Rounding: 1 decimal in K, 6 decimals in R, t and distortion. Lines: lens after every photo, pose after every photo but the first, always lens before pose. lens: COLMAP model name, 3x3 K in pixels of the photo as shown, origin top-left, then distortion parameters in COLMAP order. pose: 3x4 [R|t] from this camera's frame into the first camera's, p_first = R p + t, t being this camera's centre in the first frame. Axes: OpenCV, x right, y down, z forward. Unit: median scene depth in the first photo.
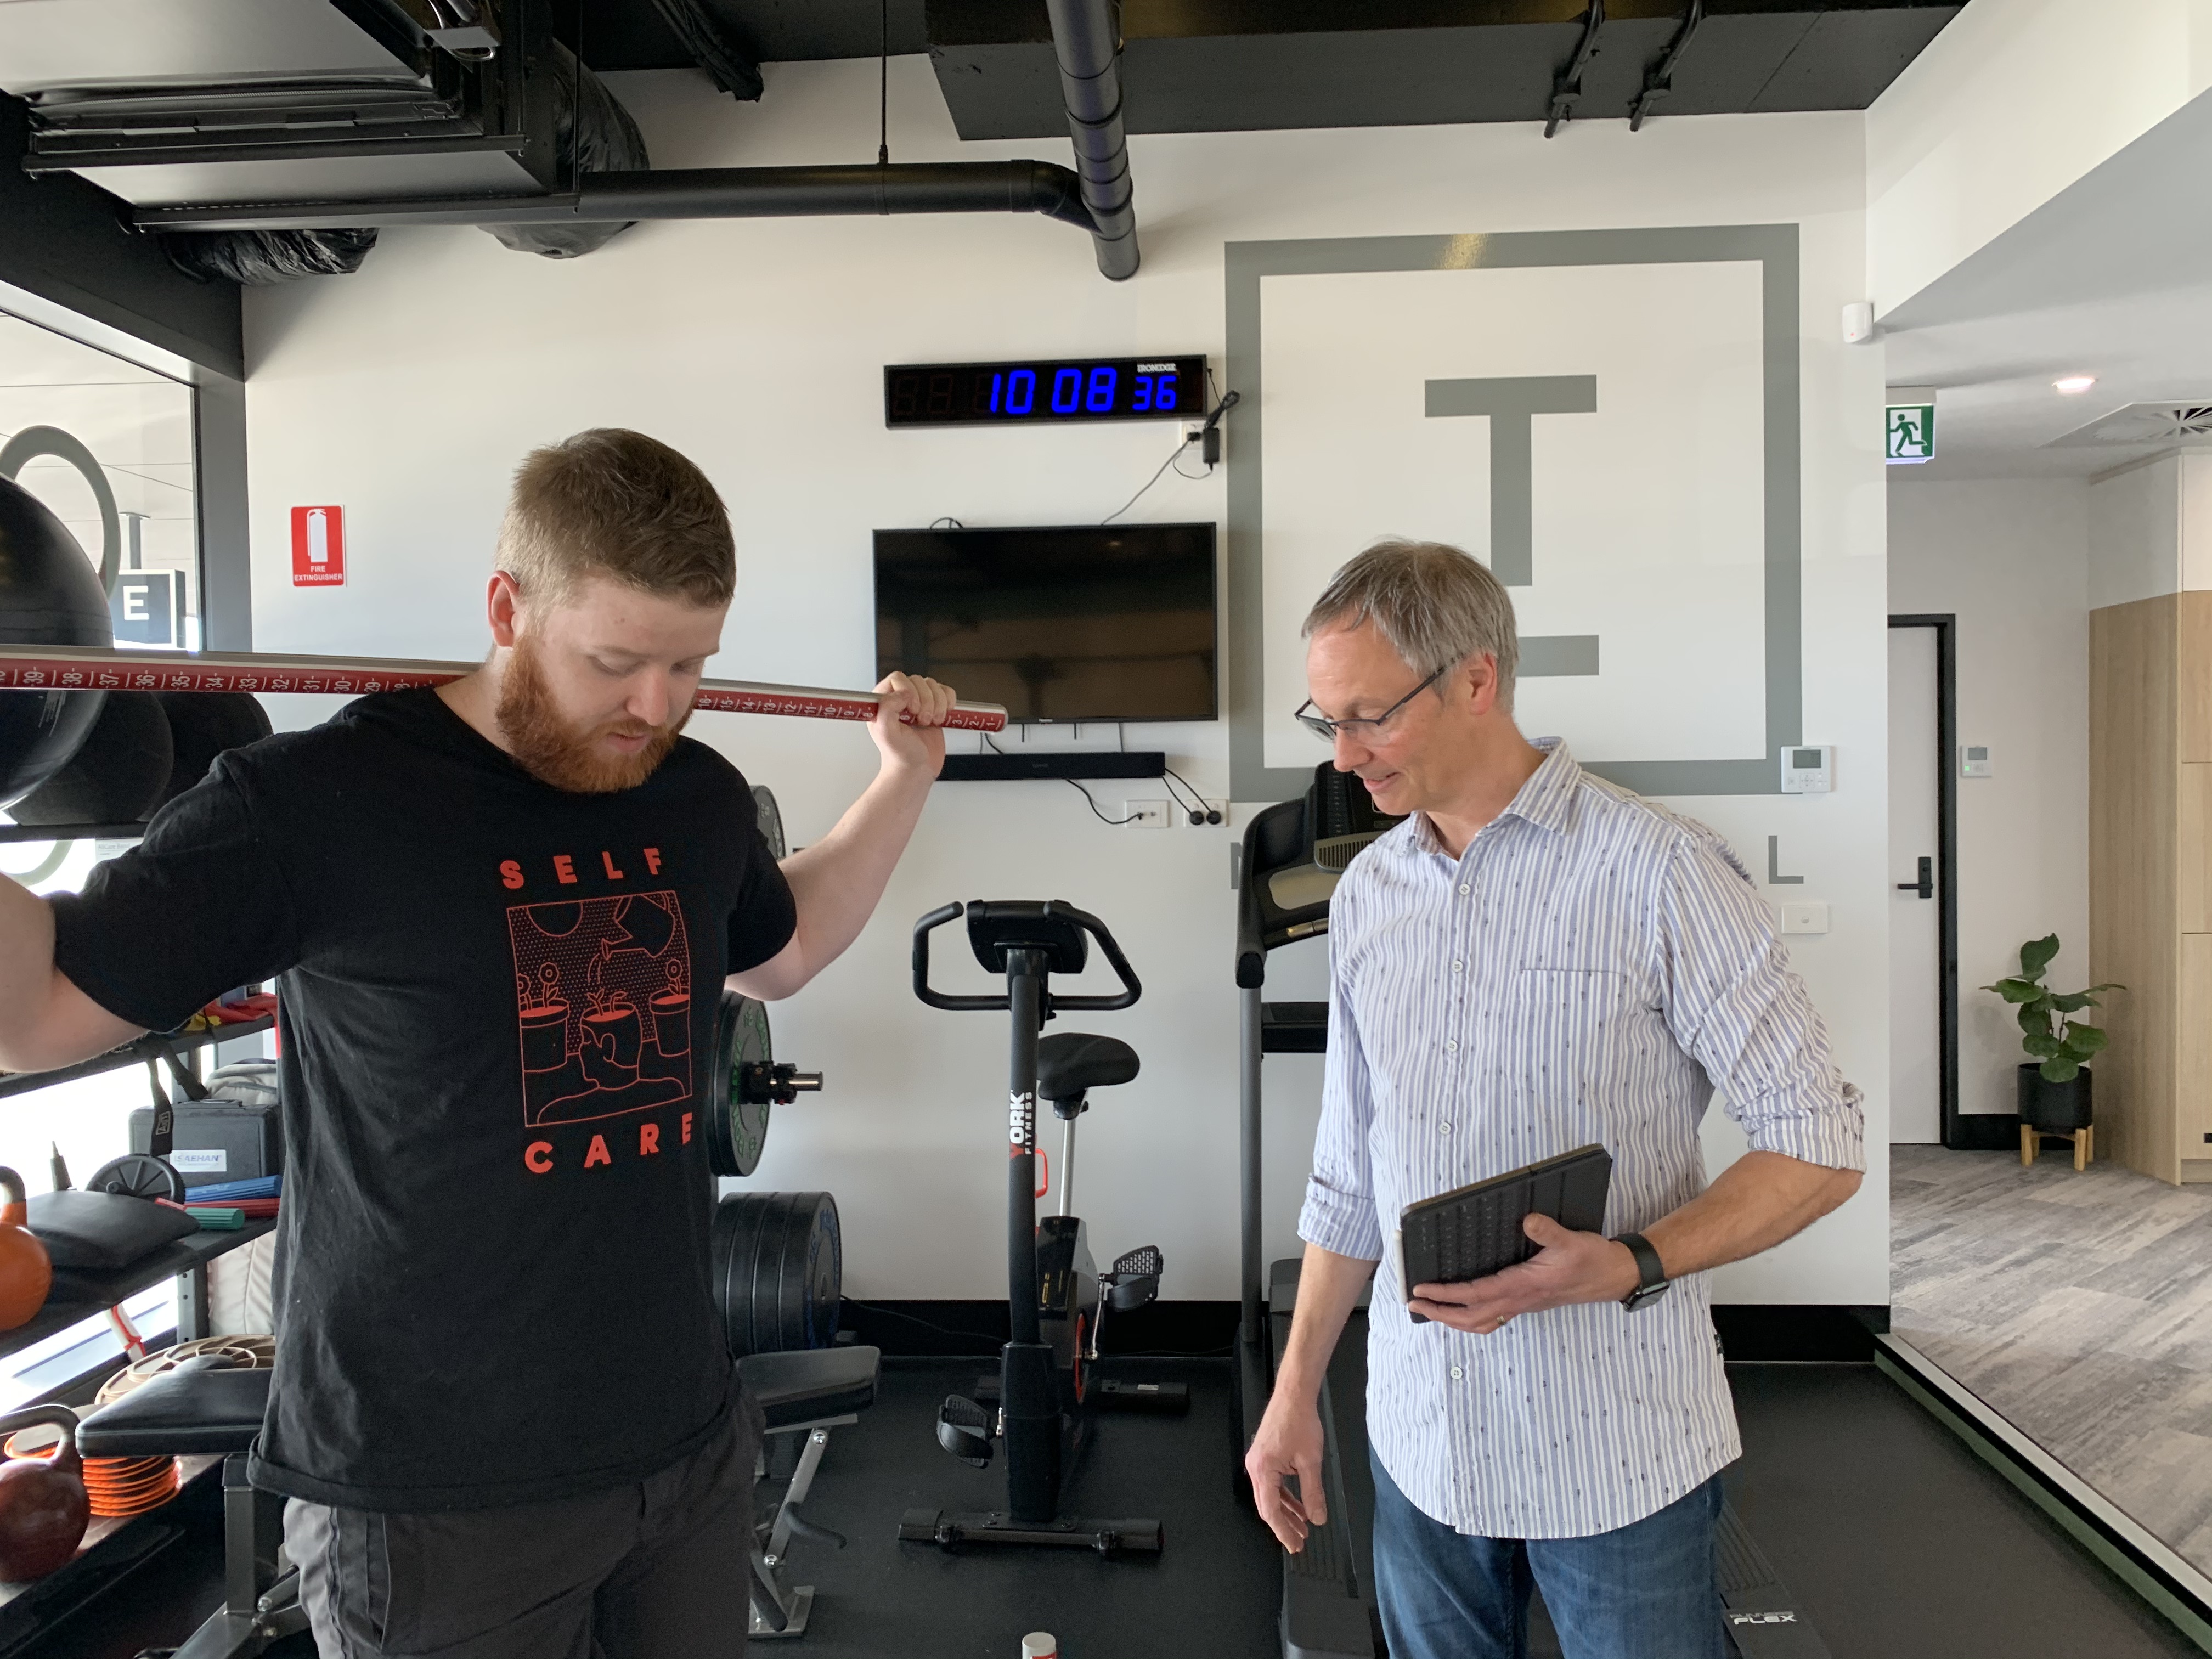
lens RADIAL K [[1728.6, 0, 1106.0], [0, 1728.6, 829.5], [0, 0, 1]] dist [0.009001, -0.001420]
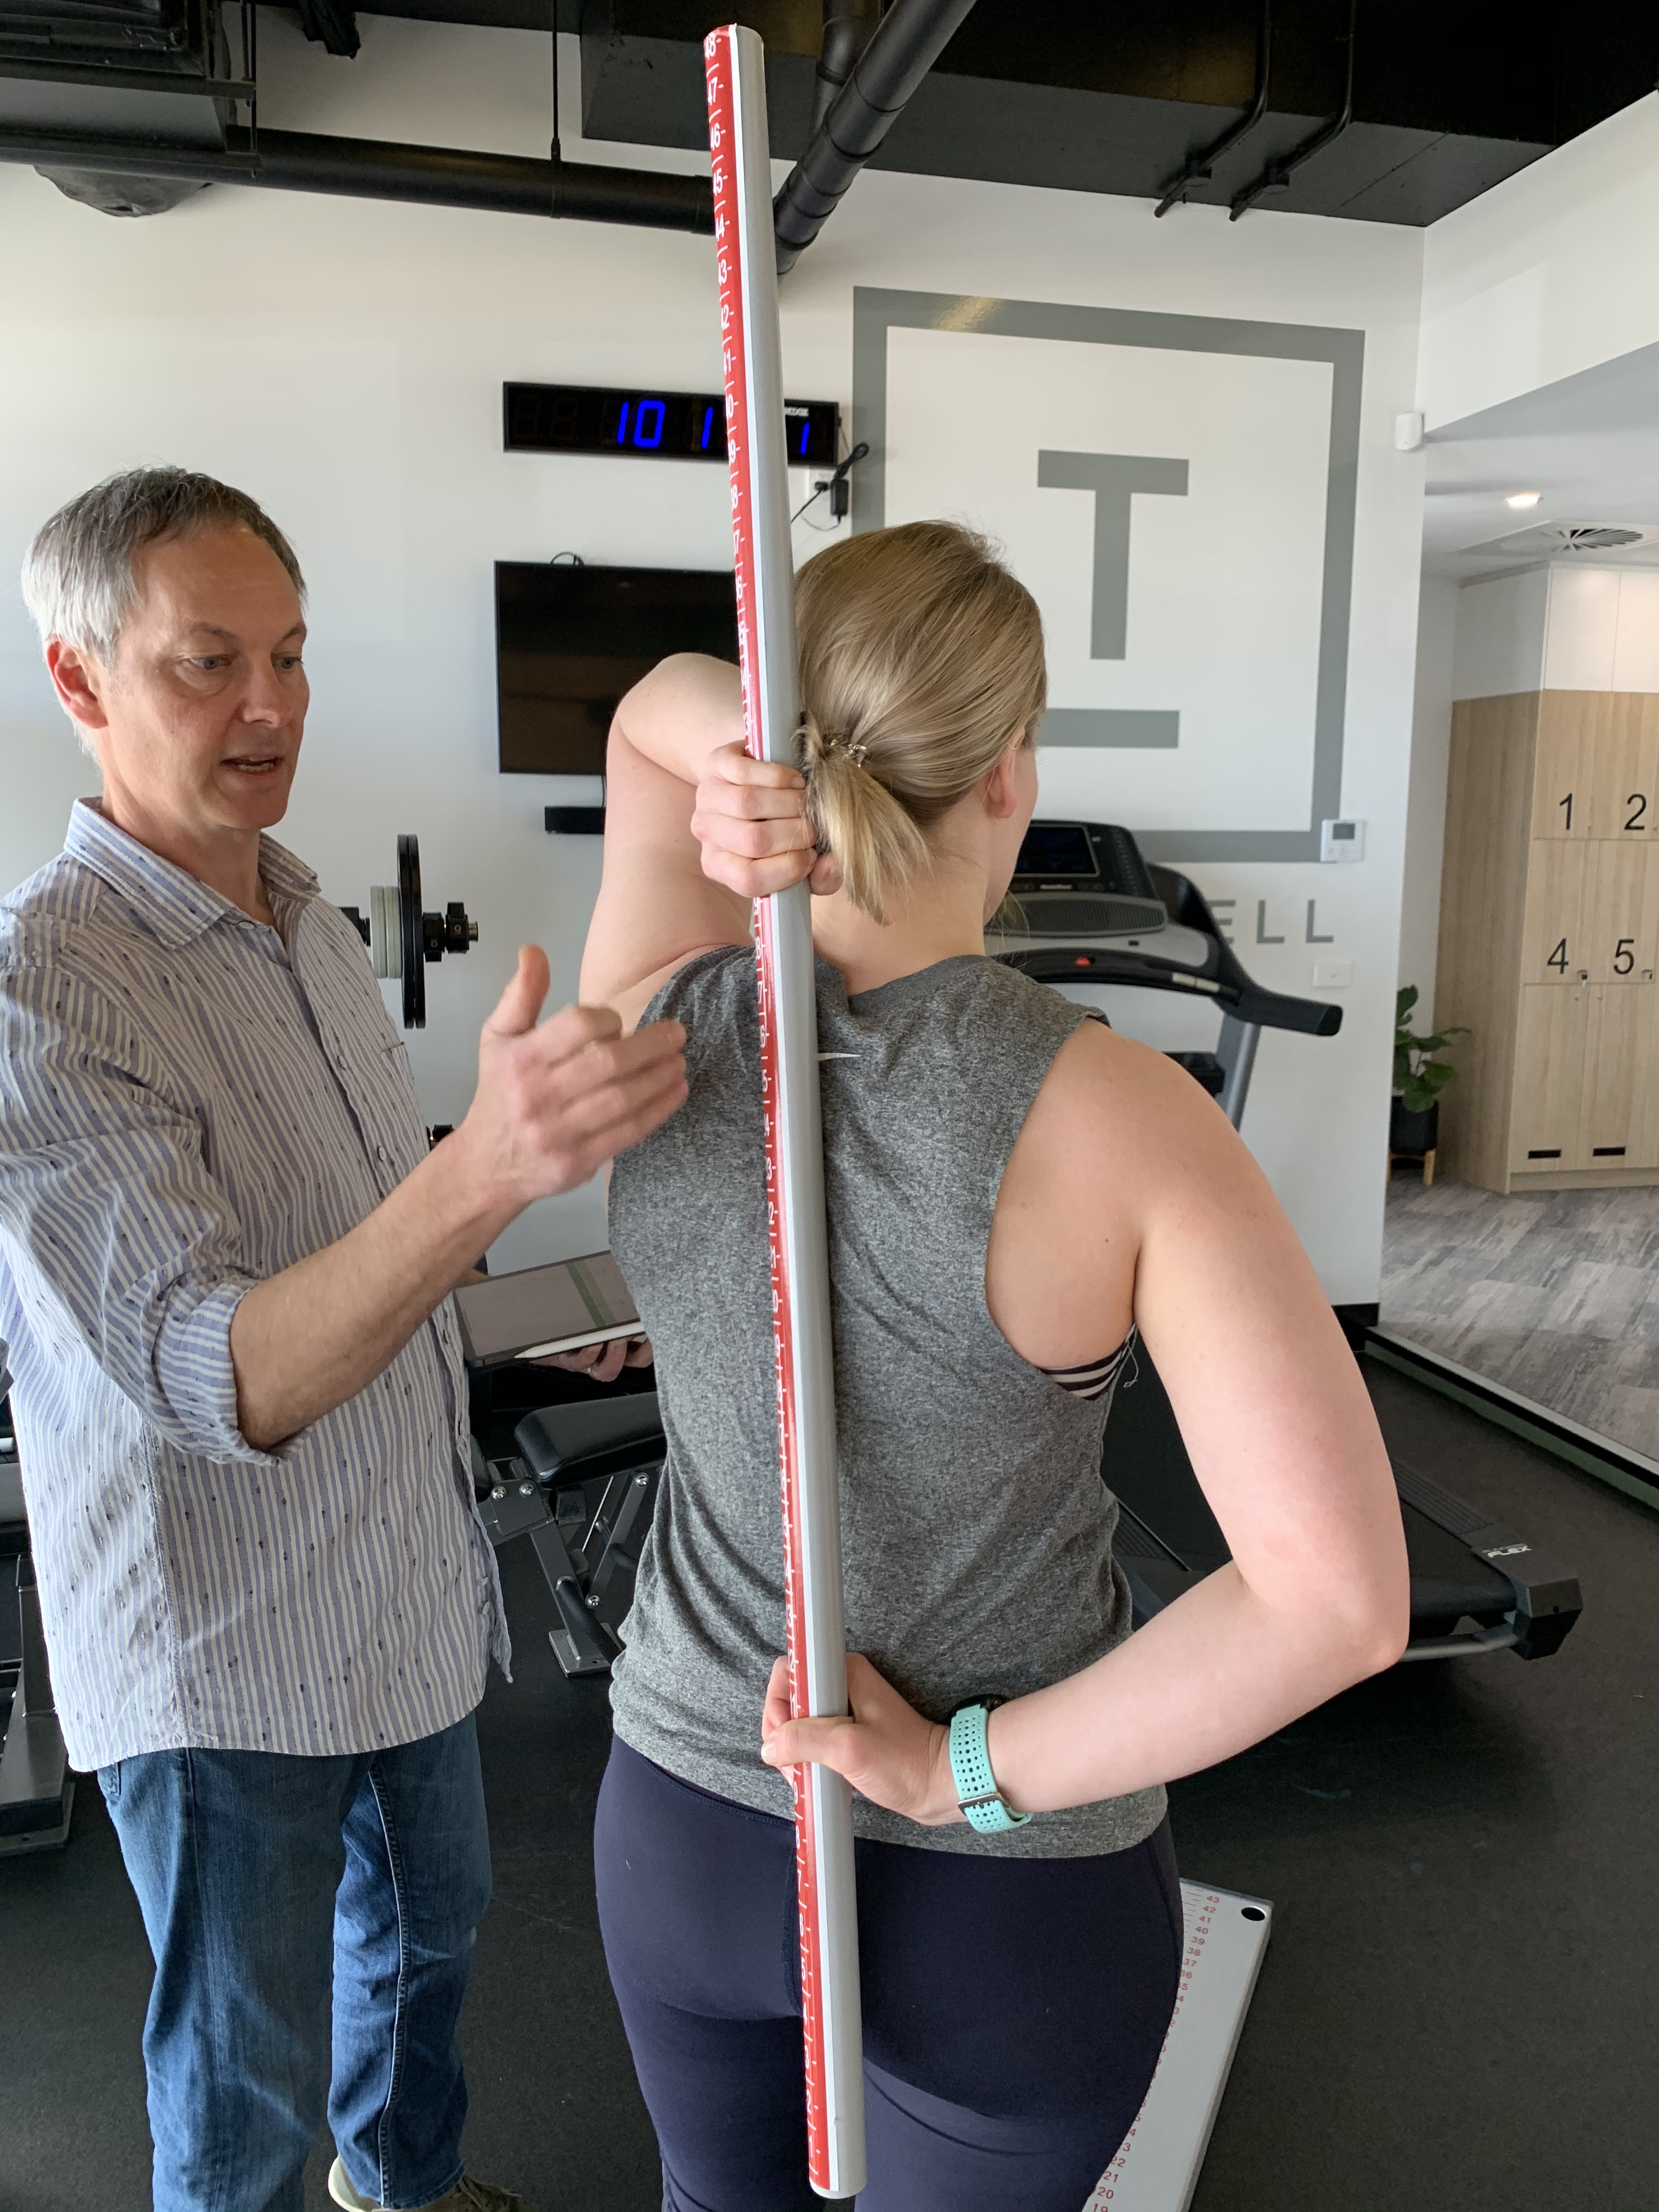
lens RADIAL K [[1725.8, 0, 829.5], [0, 1725.8, 1106.0], [0, 0, 1]] dist [-0.003345, -0.003462]
pose [[0.956269, -0.021653, 0.291686, -0.242214], [-0.016923, 0.991489, 0.129083, -0.002977], [-0.291999, -0.128375, 0.947764, 0.015518]]
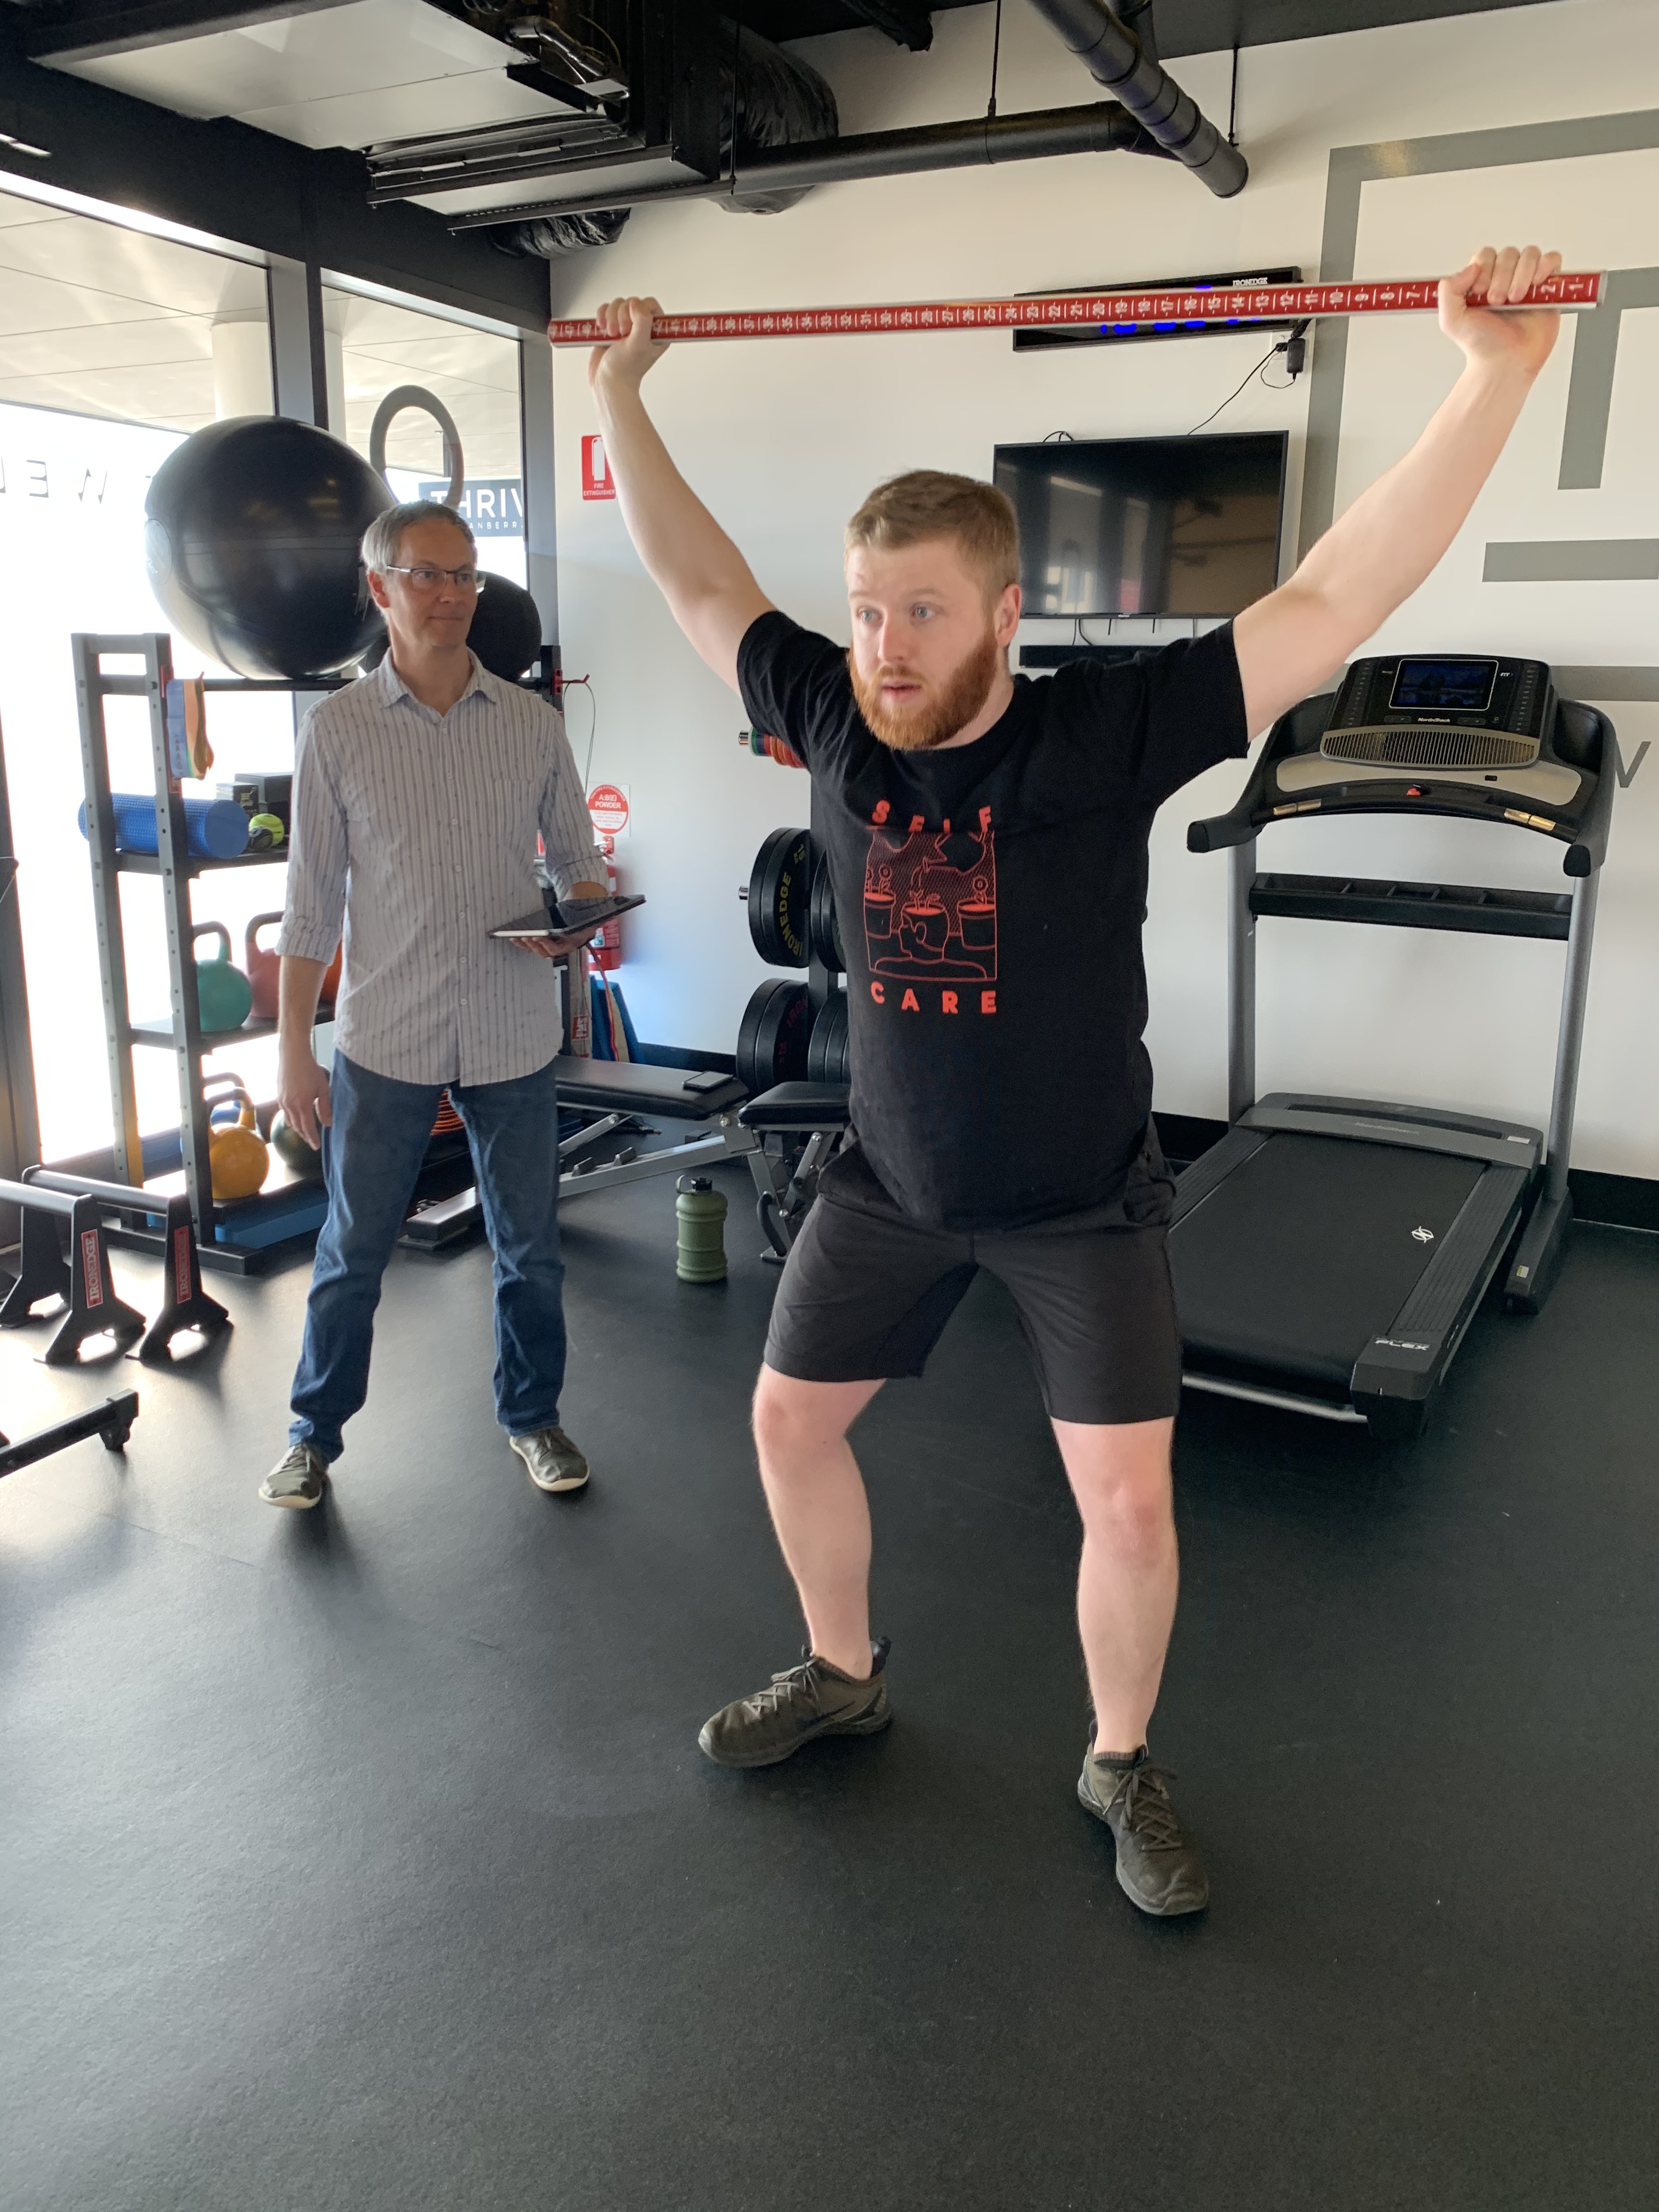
lens RADIAL K [[1716.1, 0, 795.5], [0, 1716.1, 1086.4], [0, 0, 1]] dist [0.000634, 0.014104]
pose [[0.904836, 0.127526, -0.406212, 0.274293], [-0.036740, 0.973916, 0.223913, -0.004962], [0.424172, -0.187680, 0.885920, -0.176413]]
